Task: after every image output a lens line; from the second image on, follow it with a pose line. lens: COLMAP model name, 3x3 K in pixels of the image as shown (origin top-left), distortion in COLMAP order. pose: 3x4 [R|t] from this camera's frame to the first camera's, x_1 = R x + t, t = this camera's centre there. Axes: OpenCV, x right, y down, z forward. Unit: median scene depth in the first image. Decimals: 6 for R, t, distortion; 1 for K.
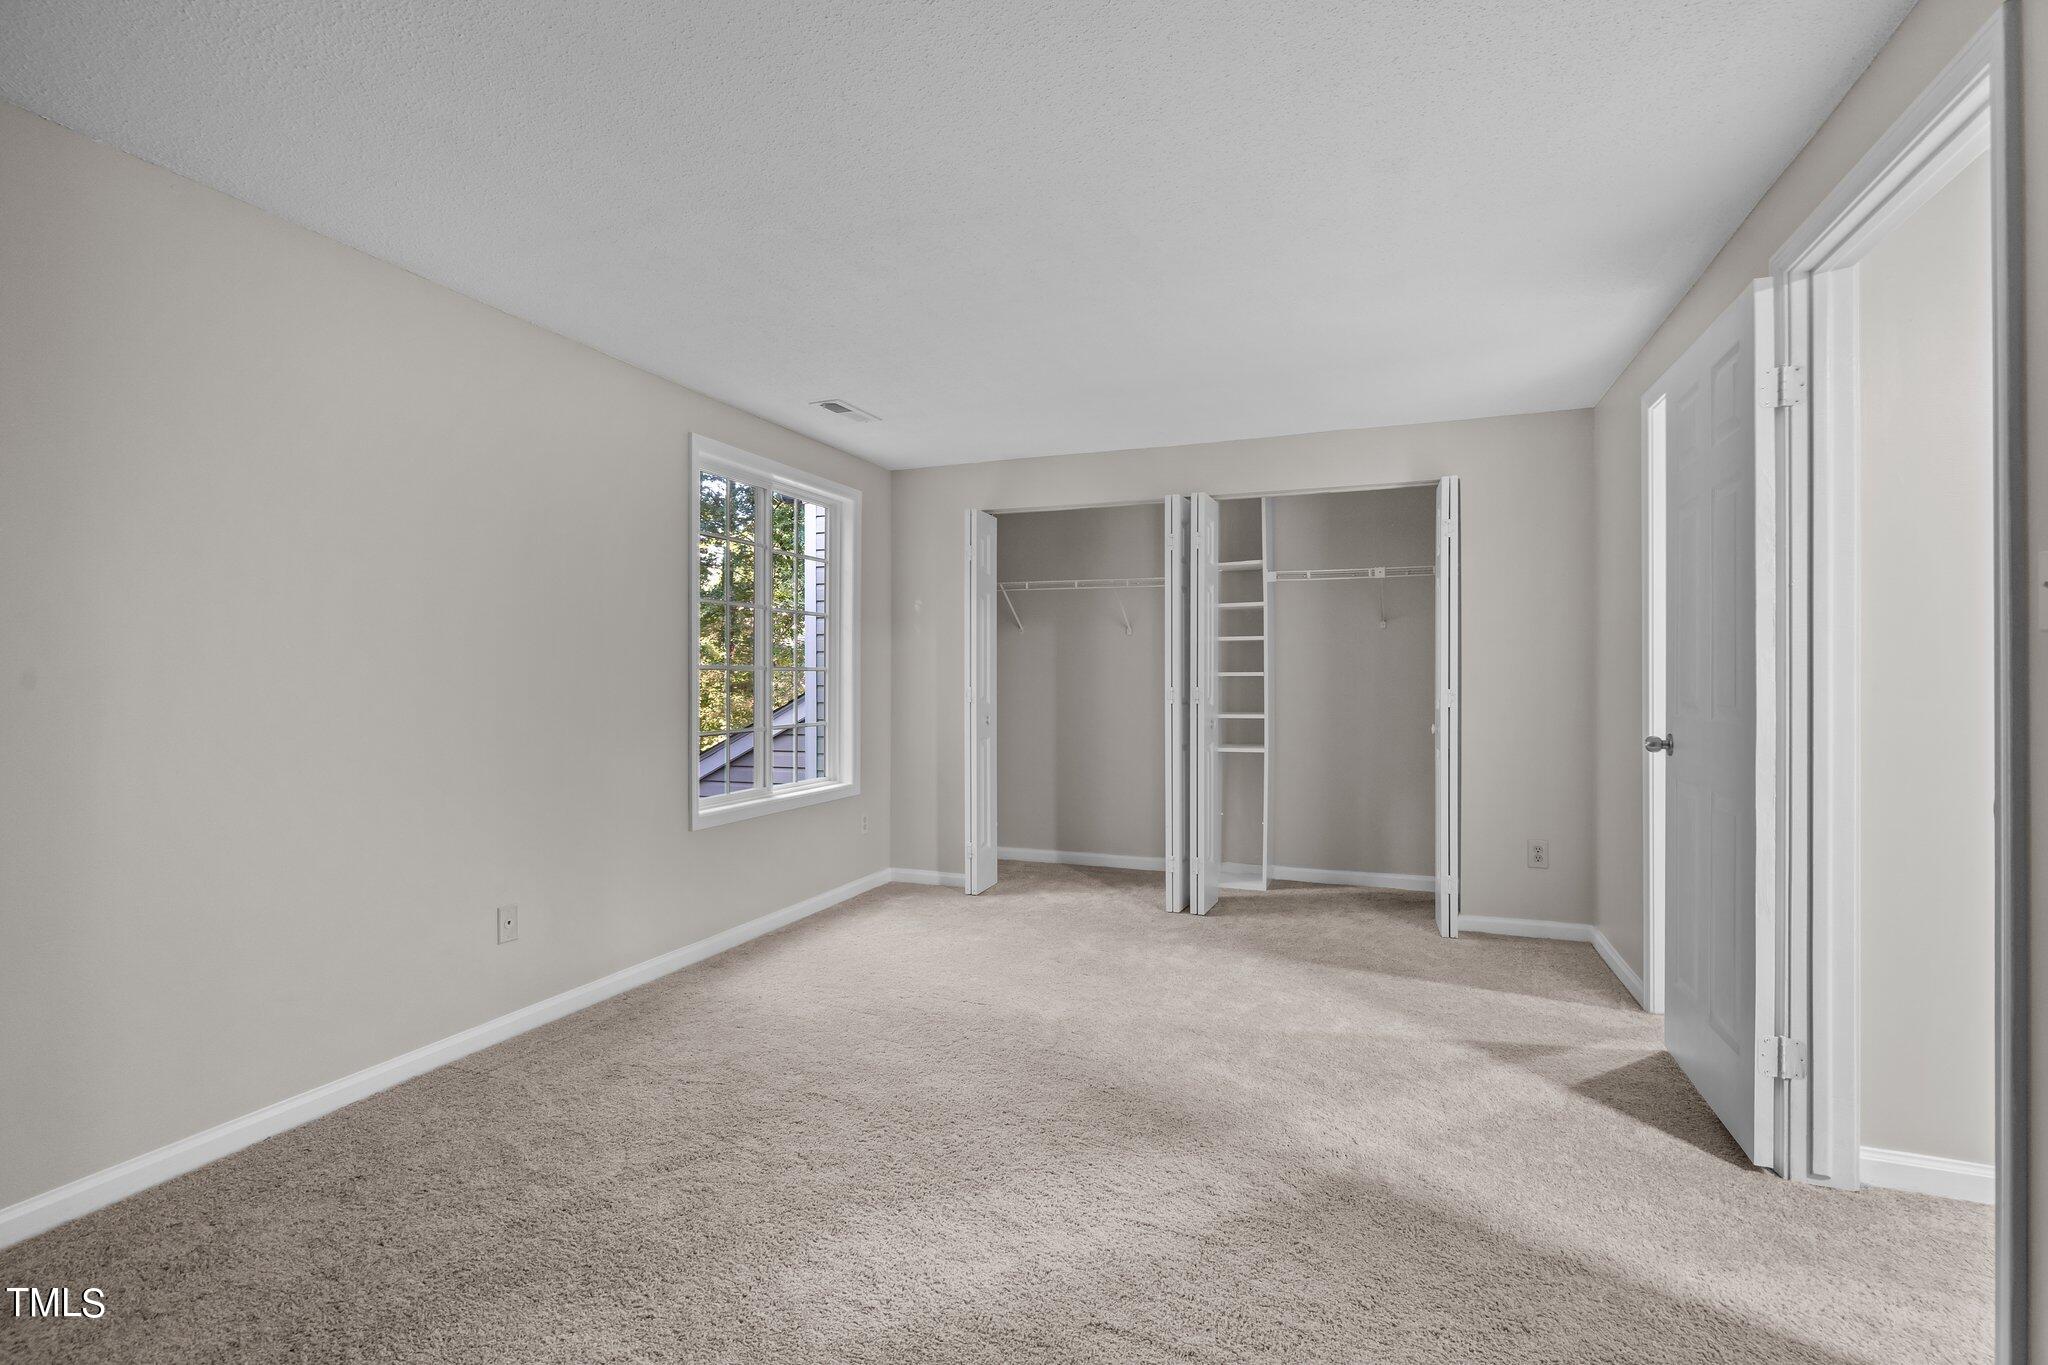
lens RADIAL K [[929.8, 0, 1024.0], [0, 929.8, 682.5], [0, 0, 1]] dist [-0.003417, 0.001023]
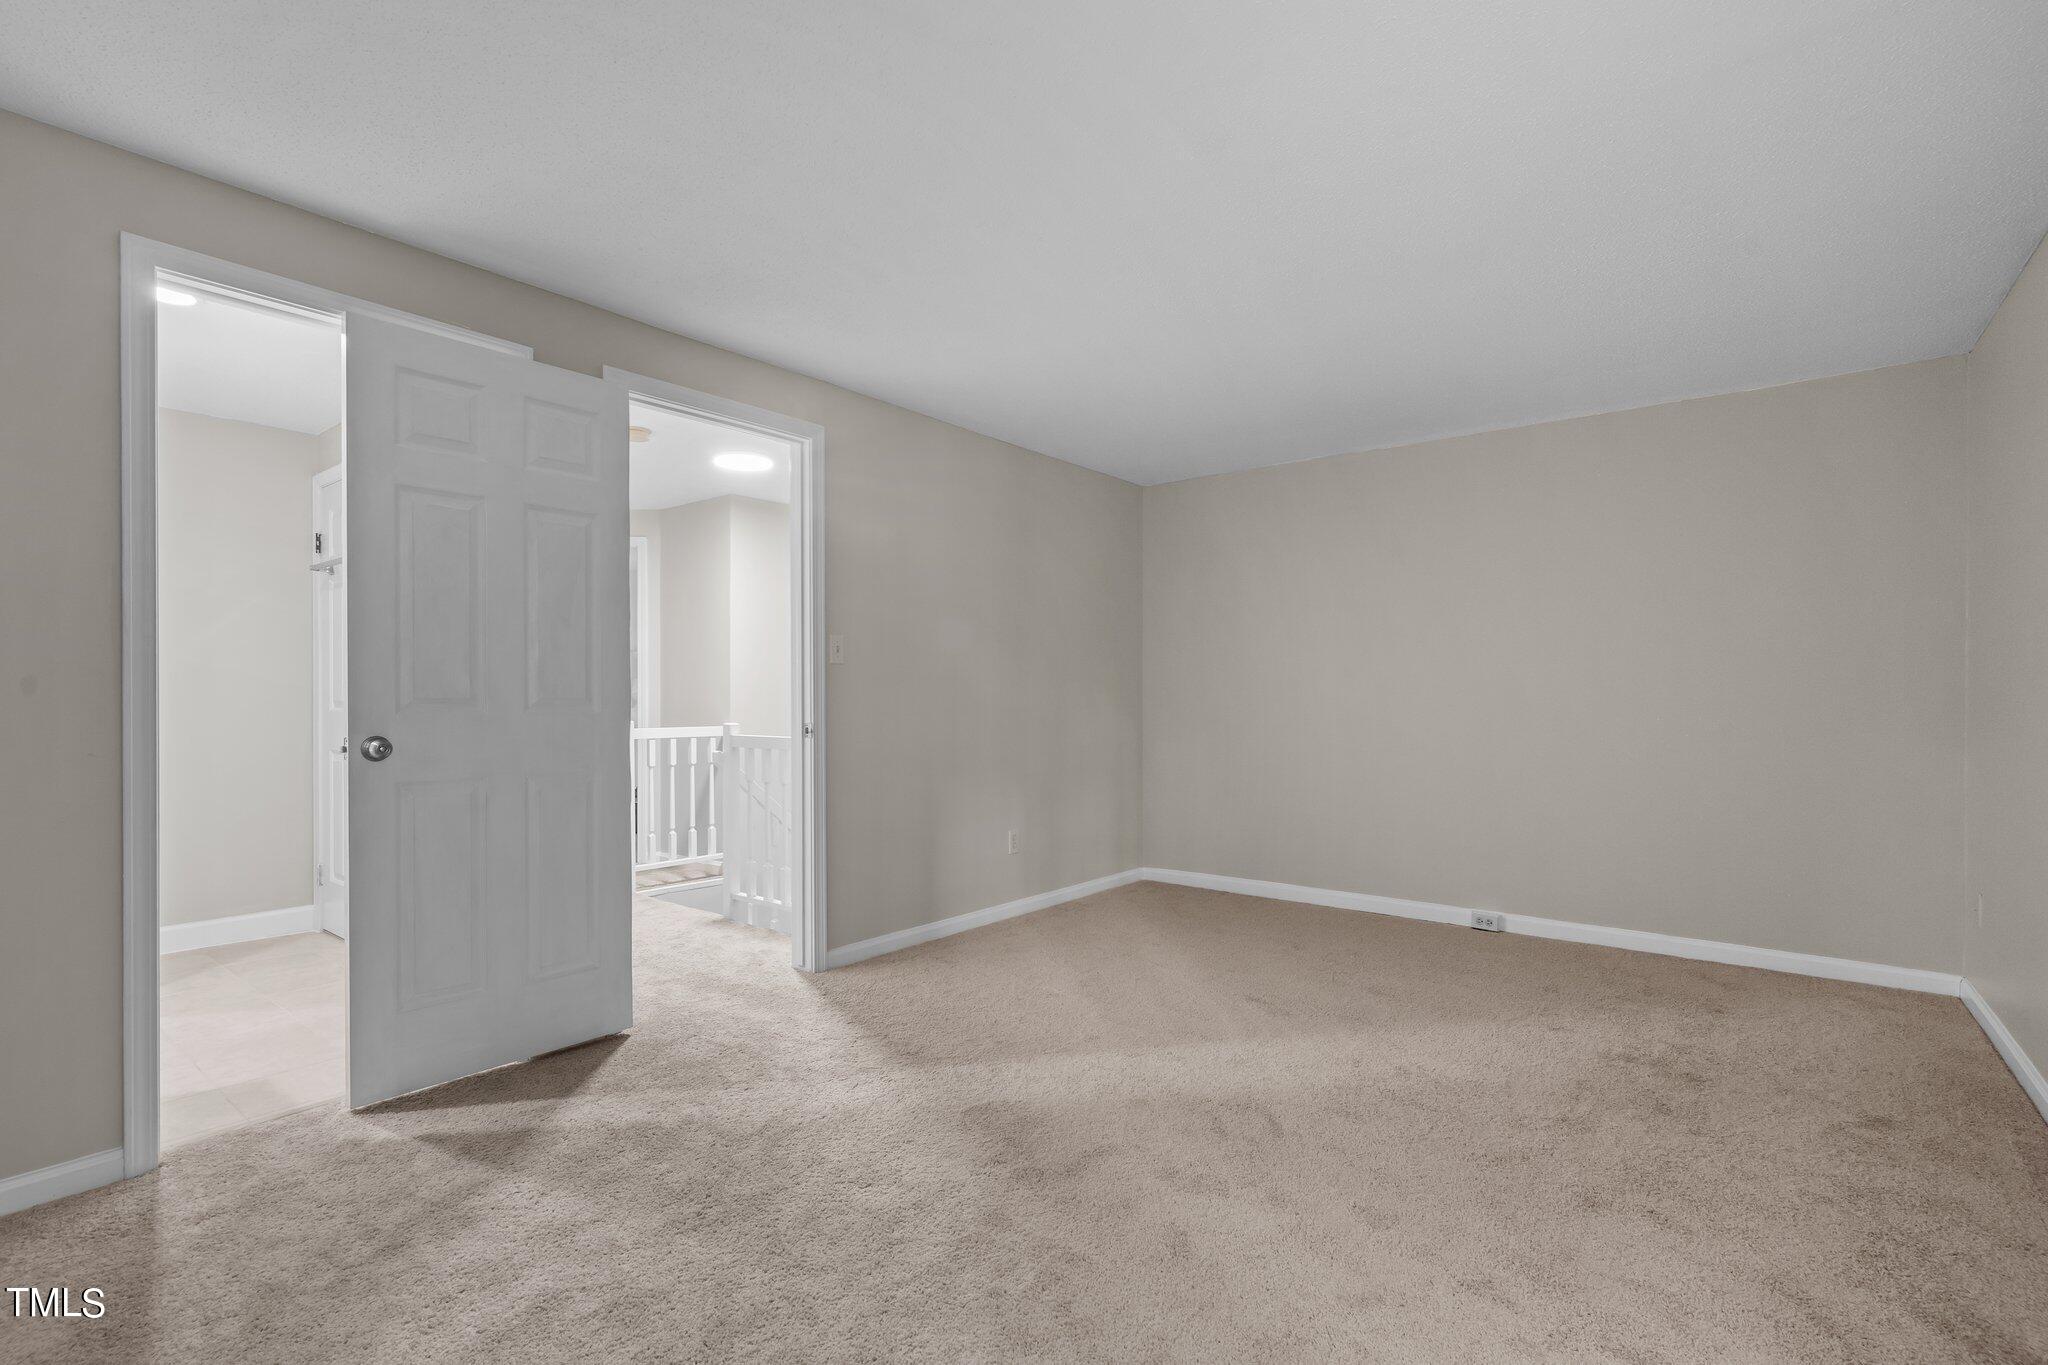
lens RADIAL K [[928.9, 0, 1021.4], [0, 928.9, 678.0], [0, 0, 1]] dist [-0.003368, 0.000217]
pose [[-0.955522, 0.011118, 0.294710, -0.110243], [0.006581, 0.999844, -0.016381, 0.015405], [-0.294846, -0.013712, -0.955446, 1.295581]]
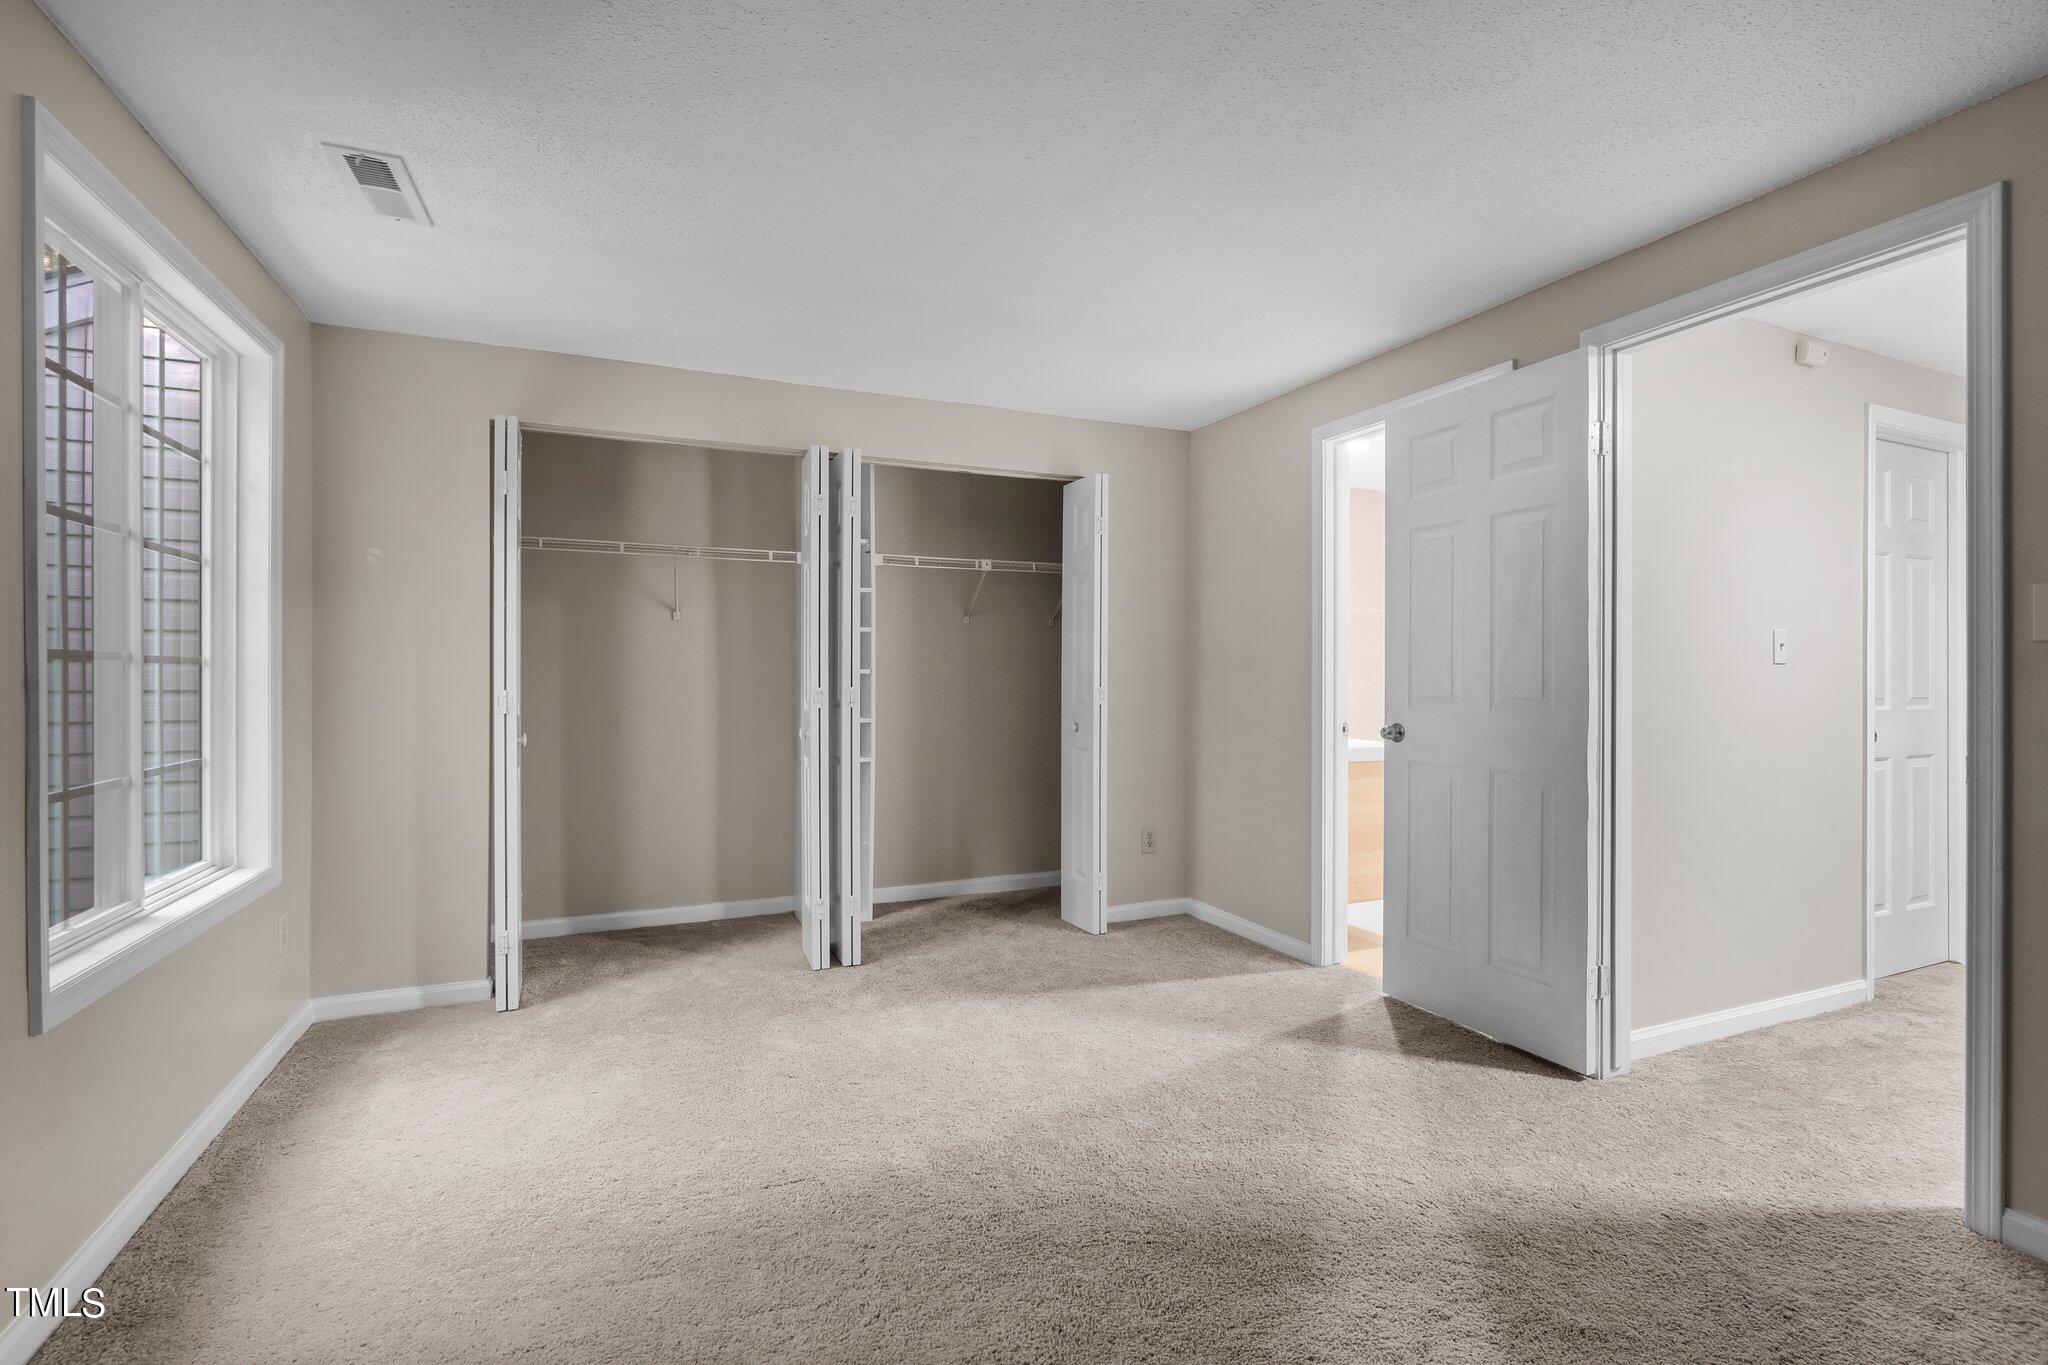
lens RADIAL K [[928.9, 0, 1021.4], [0, 928.9, 678.0], [0, 0, 1]] dist [-0.003368, 0.000217]
pose [[0.707795, -0.000752, 0.706418, -0.354383], [0.003826, 0.999989, -0.002769, 0.000837], [-0.706408, 0.004663, 0.707790, 0.397176]]
